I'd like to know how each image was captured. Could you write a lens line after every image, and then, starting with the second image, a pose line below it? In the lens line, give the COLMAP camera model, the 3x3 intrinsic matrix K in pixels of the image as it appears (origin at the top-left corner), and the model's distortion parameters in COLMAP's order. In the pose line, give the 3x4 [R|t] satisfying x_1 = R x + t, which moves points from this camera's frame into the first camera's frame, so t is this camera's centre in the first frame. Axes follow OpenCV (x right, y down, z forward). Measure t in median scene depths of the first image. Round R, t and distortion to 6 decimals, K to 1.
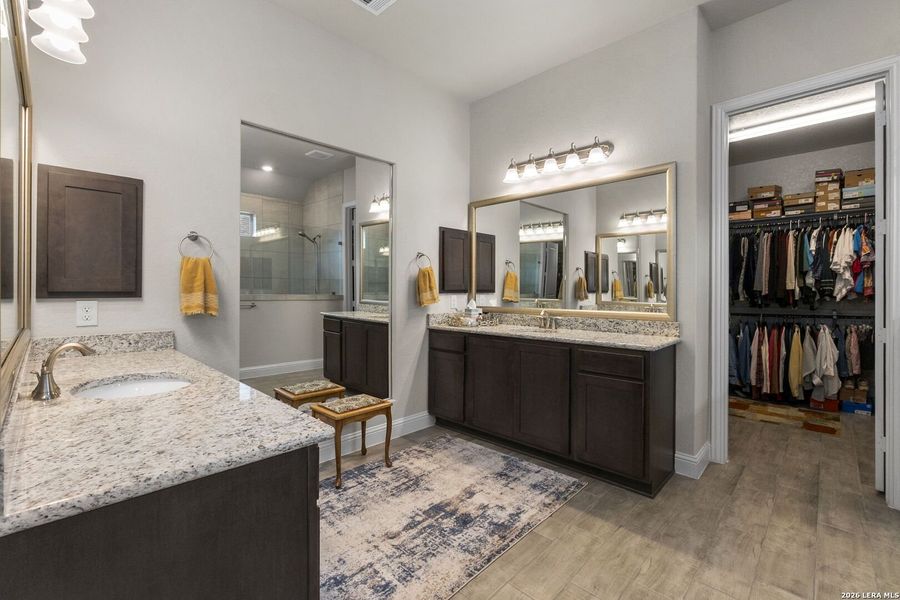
lens RADIAL K [[388.3, 0, 442.1], [0, 388.3, 293.3], [0, 0, 1]] dist [-0.009227, 0.001924]
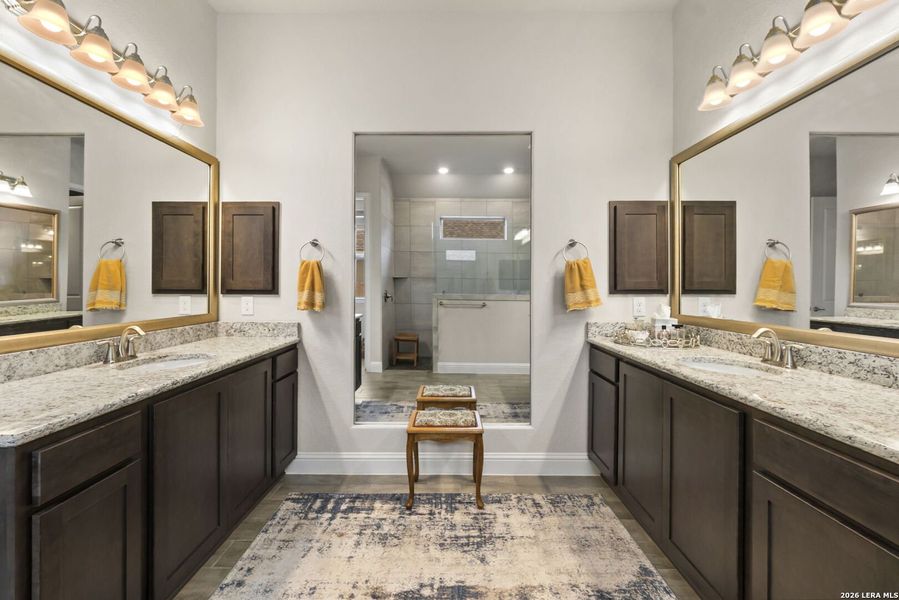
lens RADIAL K [[387.8, 0, 448.9], [0, 387.8, 287.6], [0, 0, 1]] dist [-0.009227, 0.001924]
pose [[0.702331, 0.001444, -0.711849, 0.363006], [-0.009069, 0.999935, -0.006920, -0.005641], [0.711792, 0.011316, 0.702299, 0.354411]]
